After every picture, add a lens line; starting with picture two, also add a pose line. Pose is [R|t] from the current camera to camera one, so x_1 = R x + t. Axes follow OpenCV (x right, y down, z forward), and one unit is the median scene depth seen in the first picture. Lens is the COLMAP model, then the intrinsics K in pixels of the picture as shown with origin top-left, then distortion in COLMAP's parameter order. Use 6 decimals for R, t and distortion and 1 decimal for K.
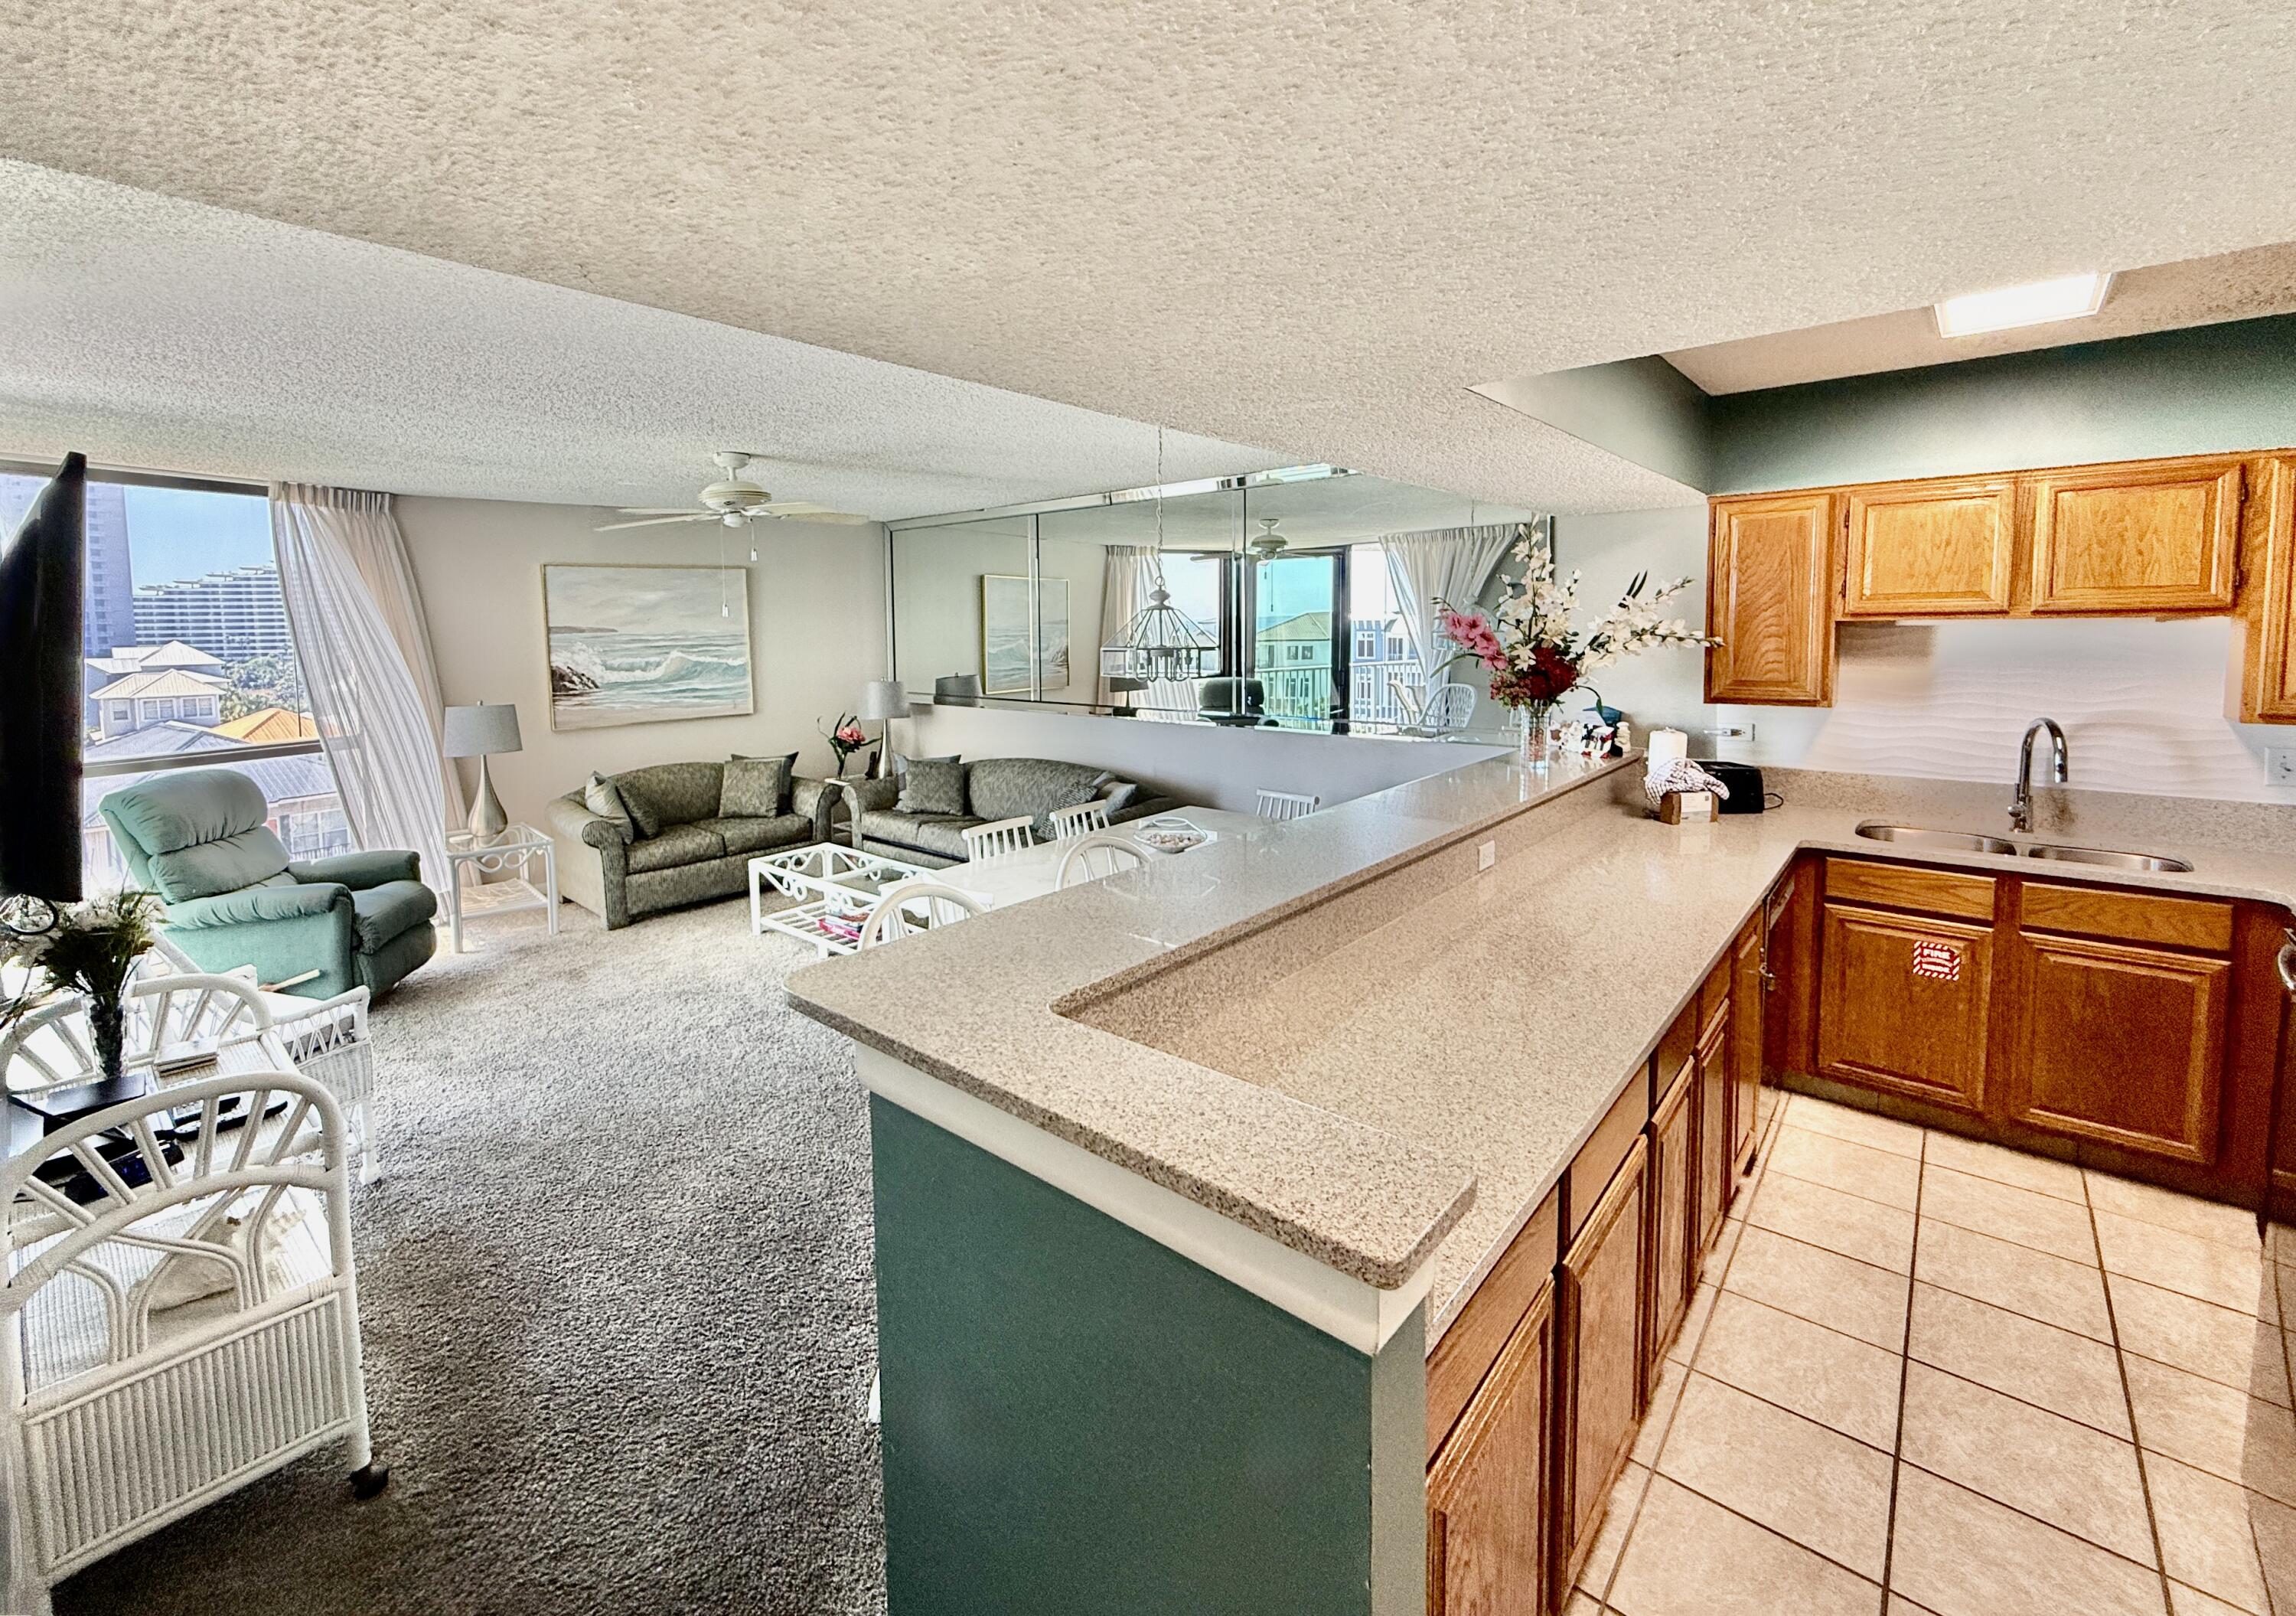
lens RADIAL K [[972.7, 0, 987.8], [0, 972.7, 710.8], [0, 0, 1]] dist [-0.011005, 0.000188]
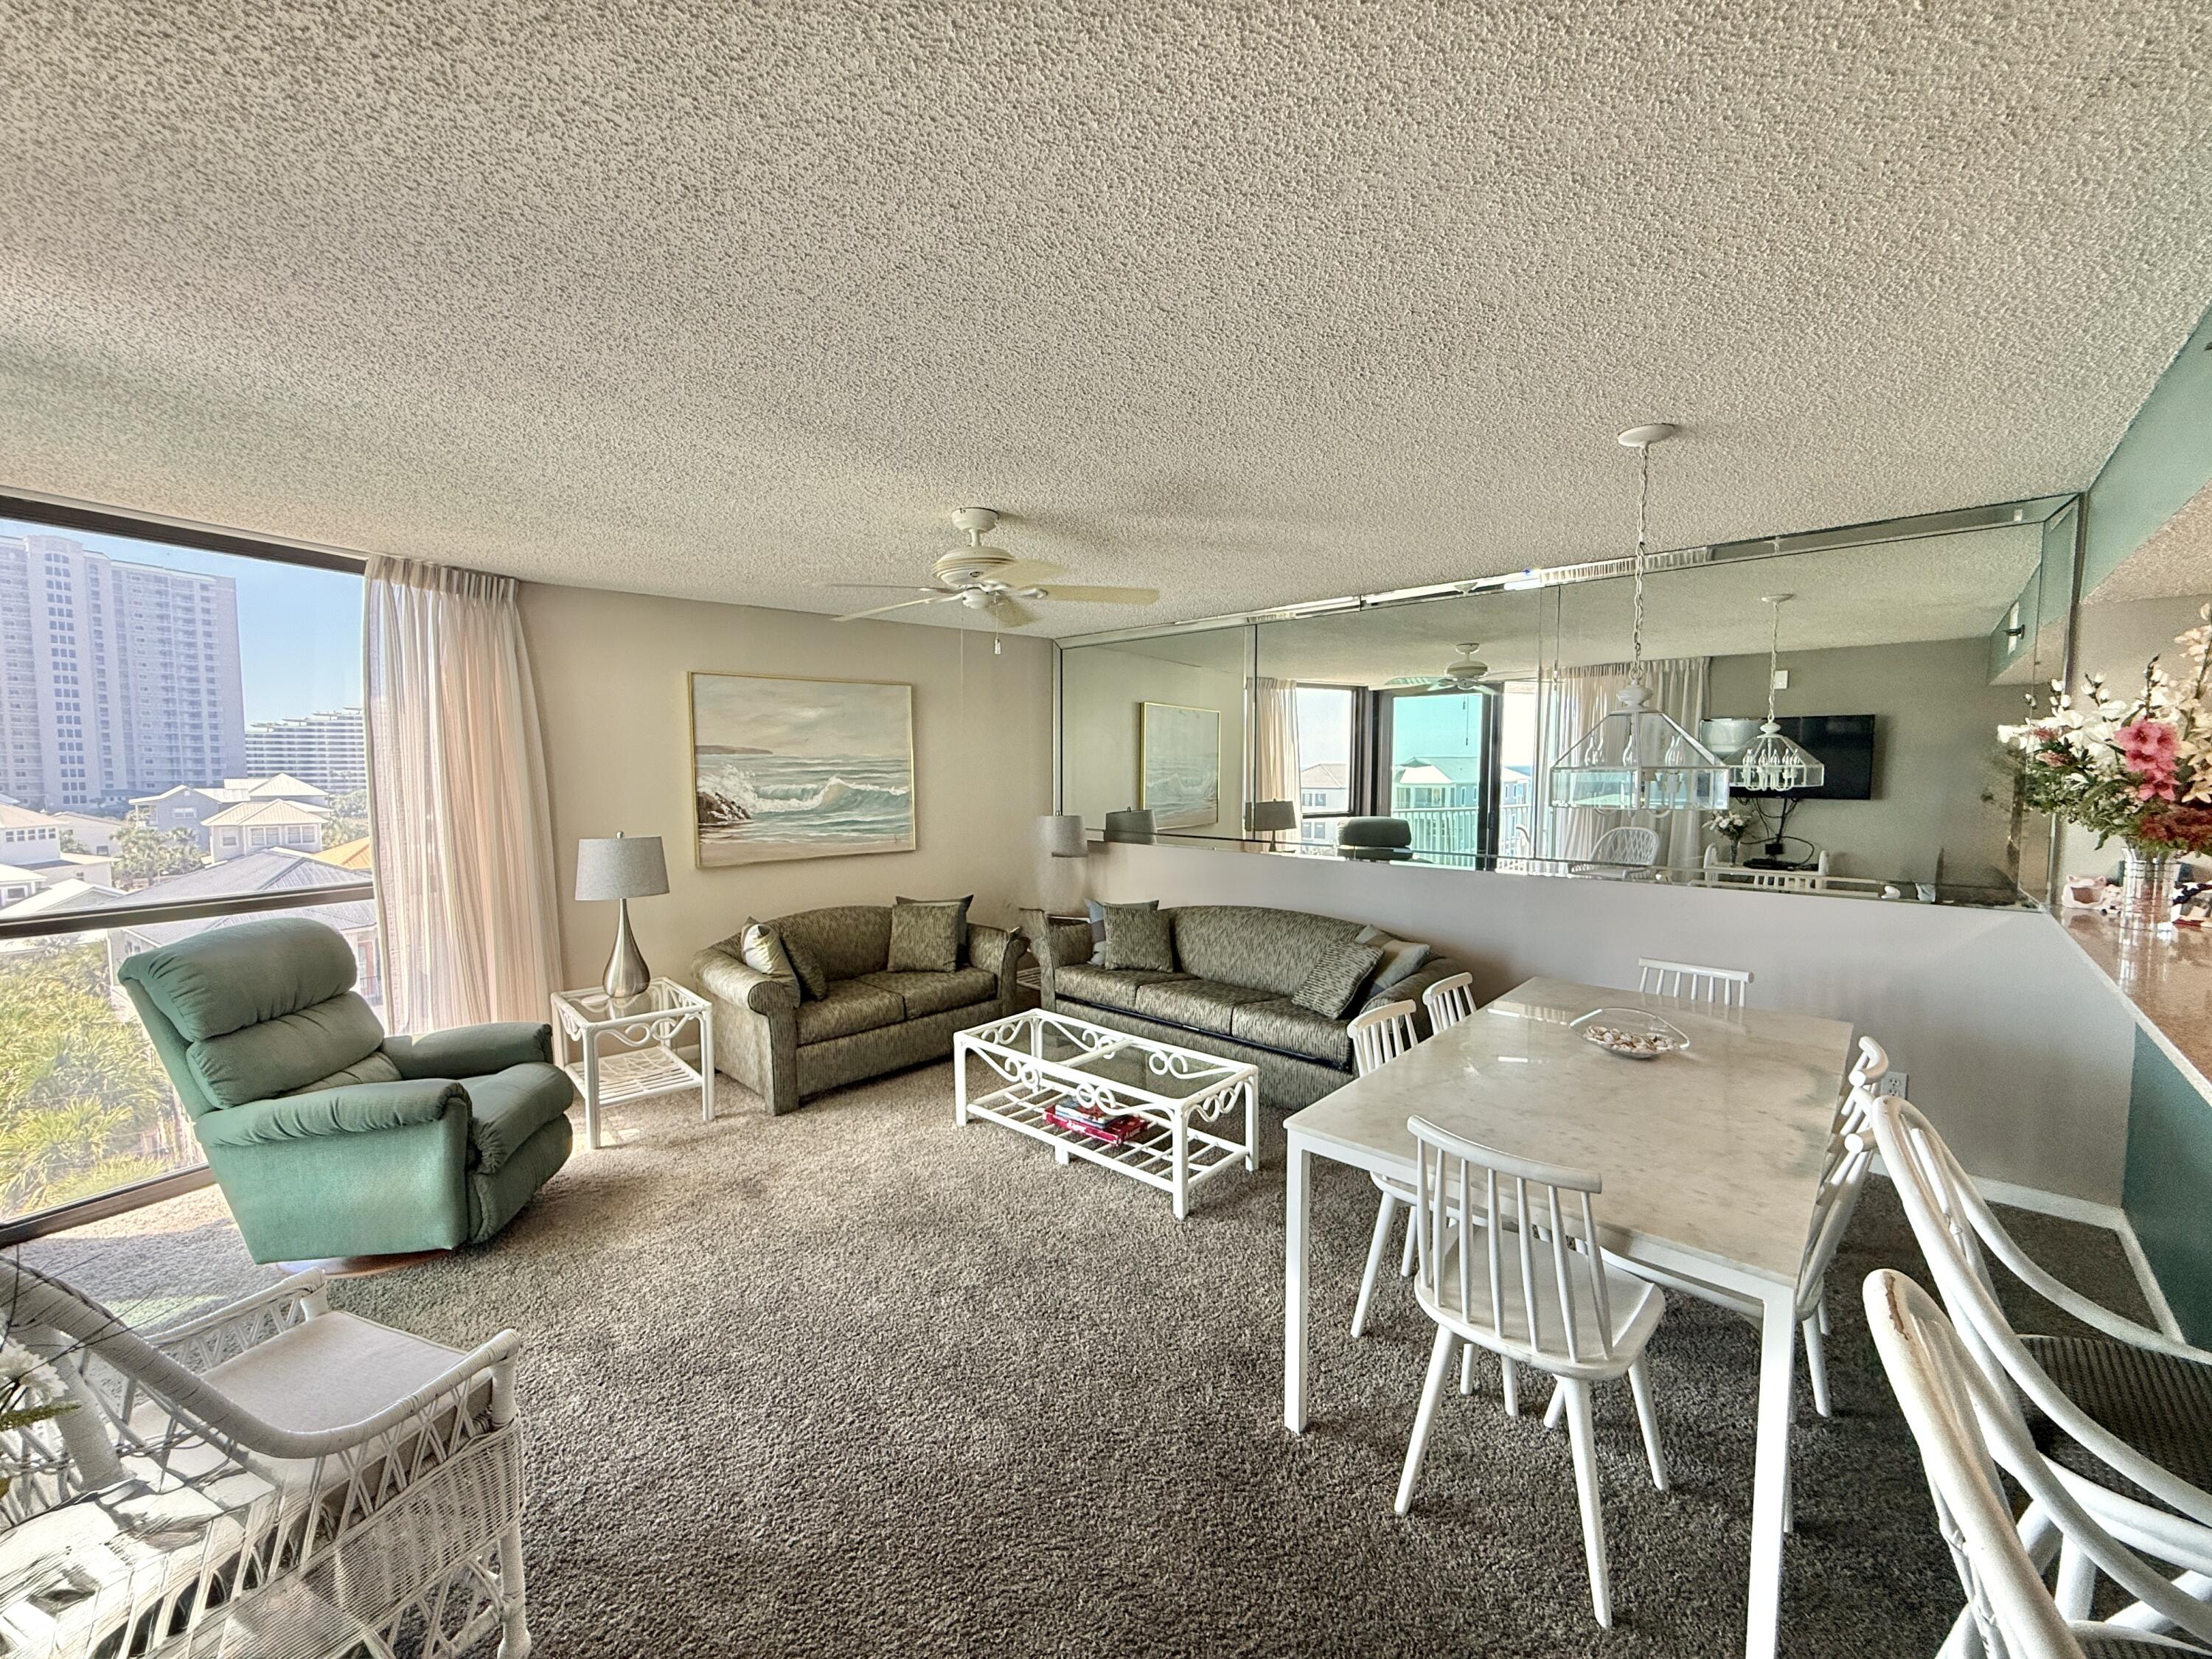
lens RADIAL K [[881.5, 0, 1015.6], [0, 881.5, 835.7], [0, 0, 1]] dist [-0.001725, -0.000206]
pose [[0.999918, 0.011599, -0.005354, -0.163672], [-0.011661, 0.999863, -0.011726, -0.001973], [0.005217, 0.011787, 0.999917, 0.225182]]
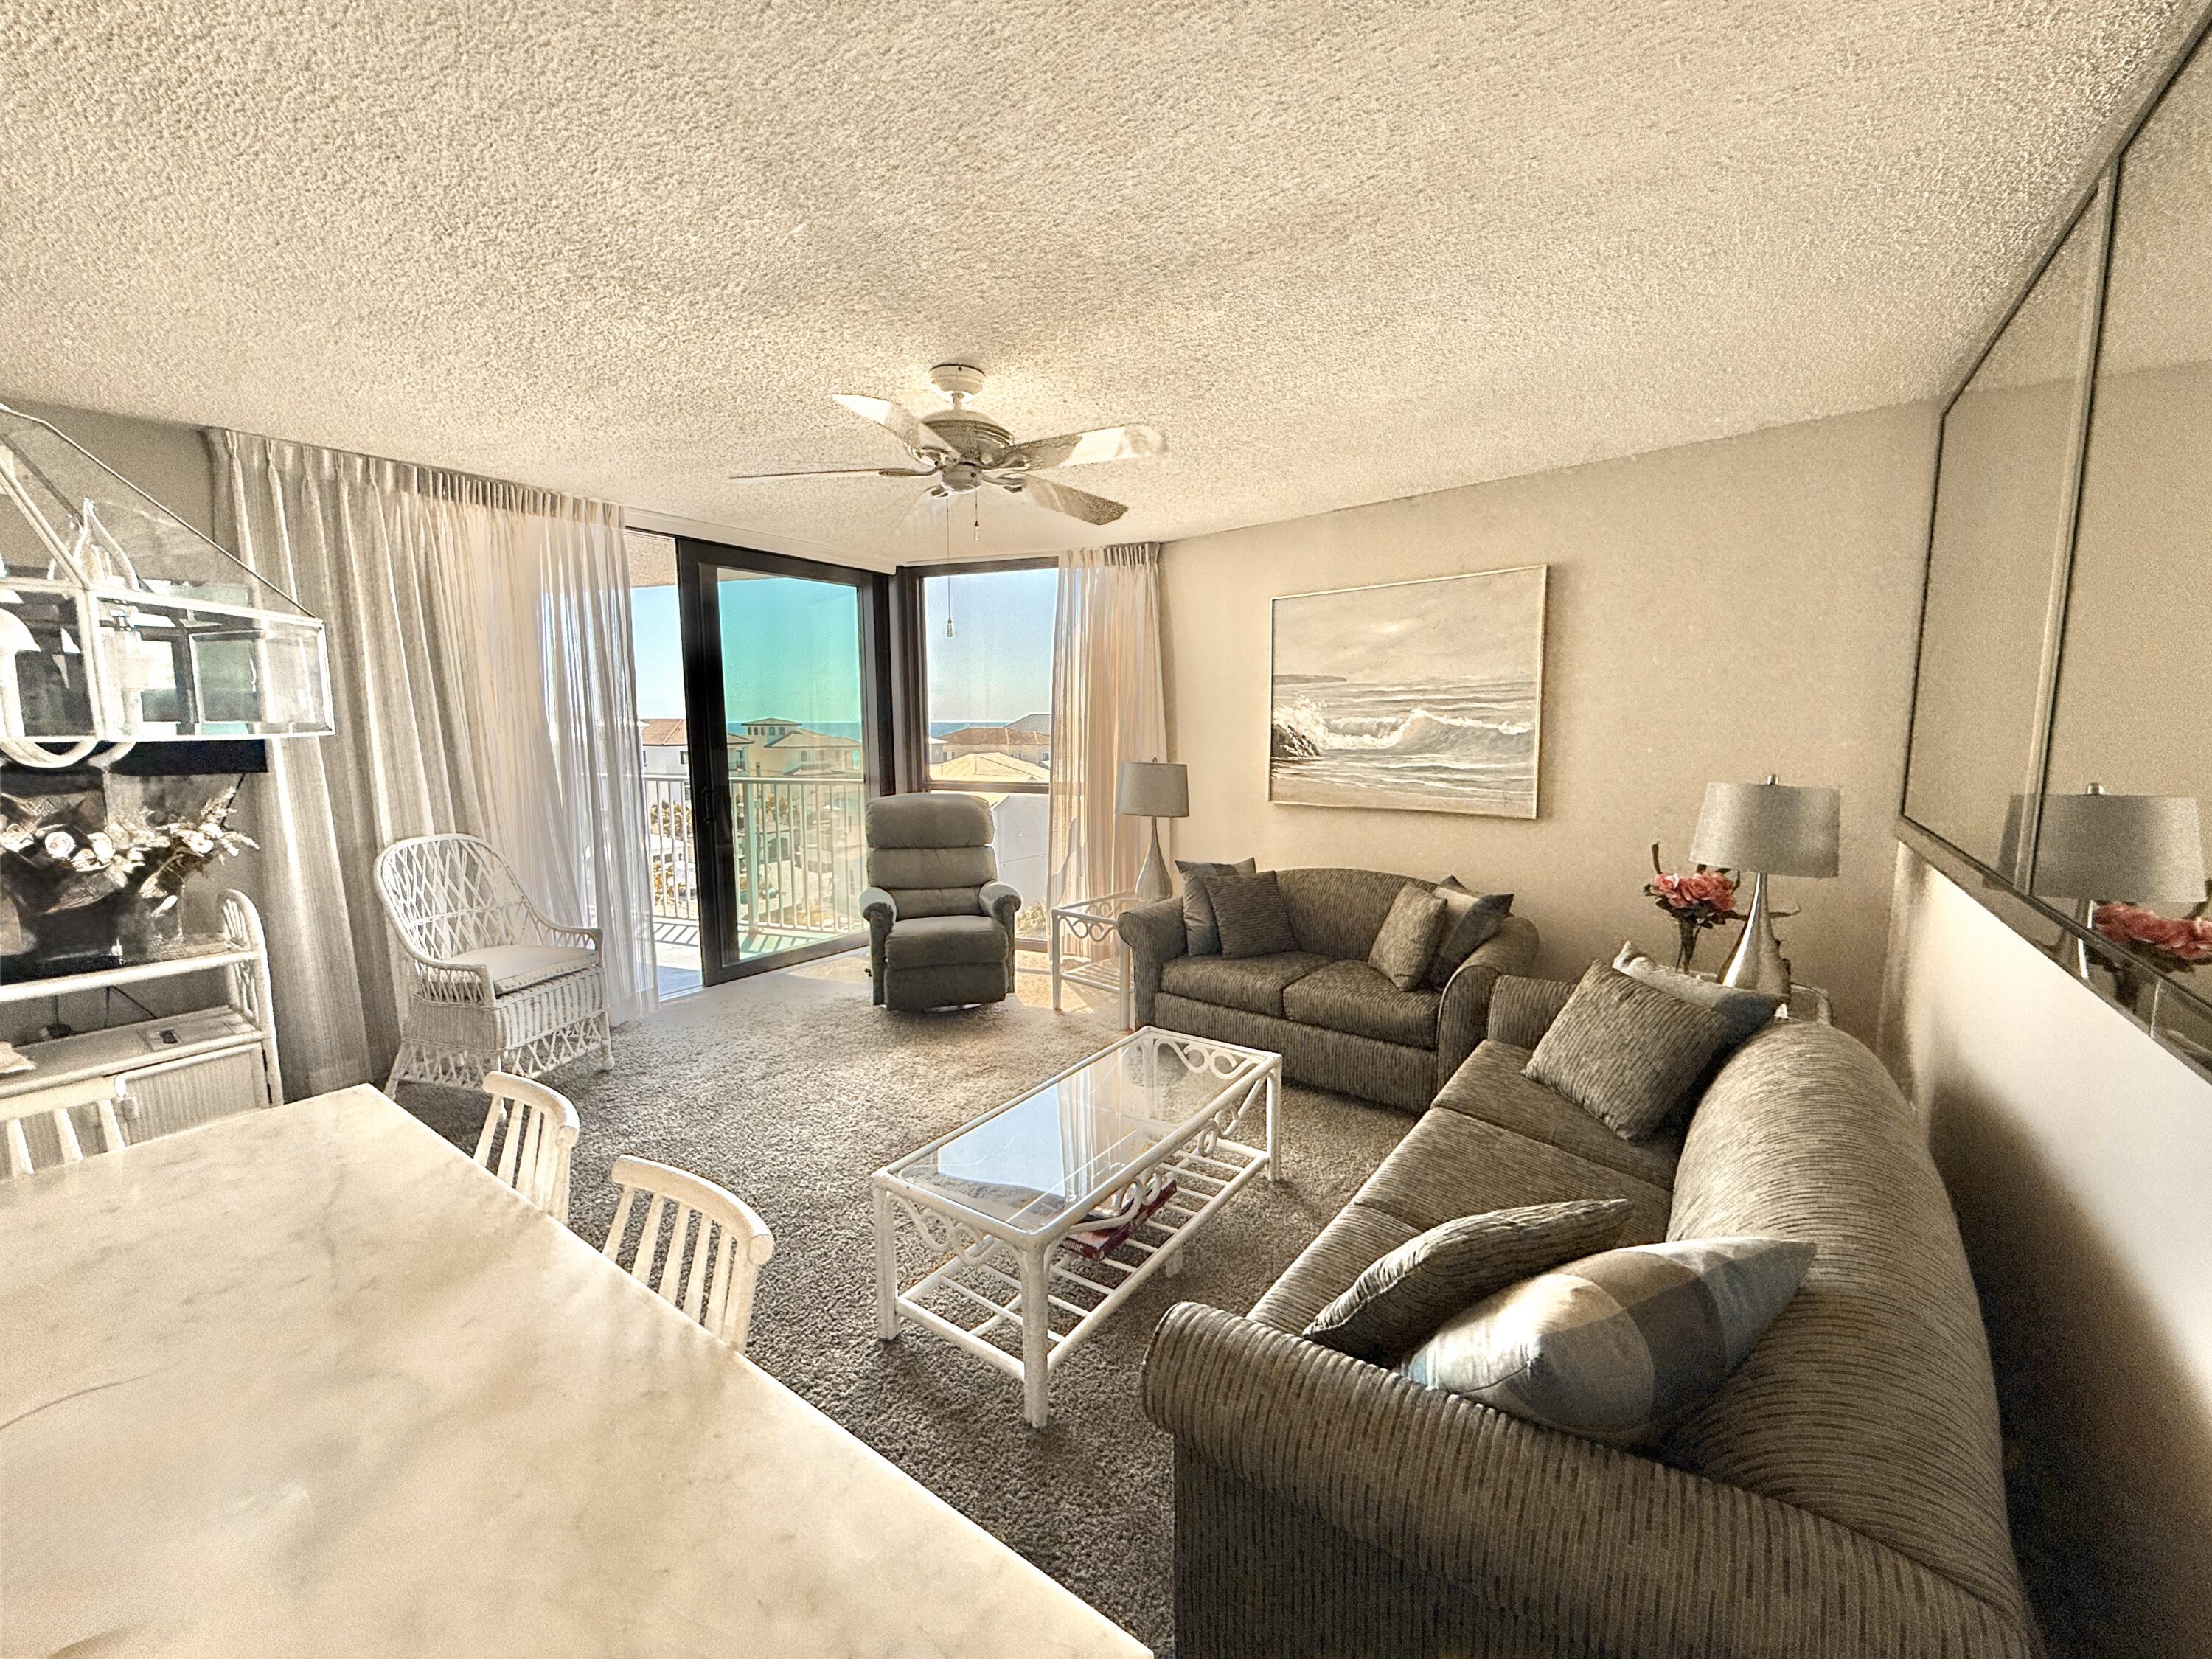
lens RADIAL K [[881.5, 0, 1111.6], [0, 881.5, 830.8], [0, 0, 1]] dist [-0.001725, -0.000206]
pose [[0.168501, 0.145717, -0.974871, 0.263491], [-0.074687, 0.988057, 0.134779, -0.046894], [0.982868, 0.050099, 0.177372, 0.727877]]
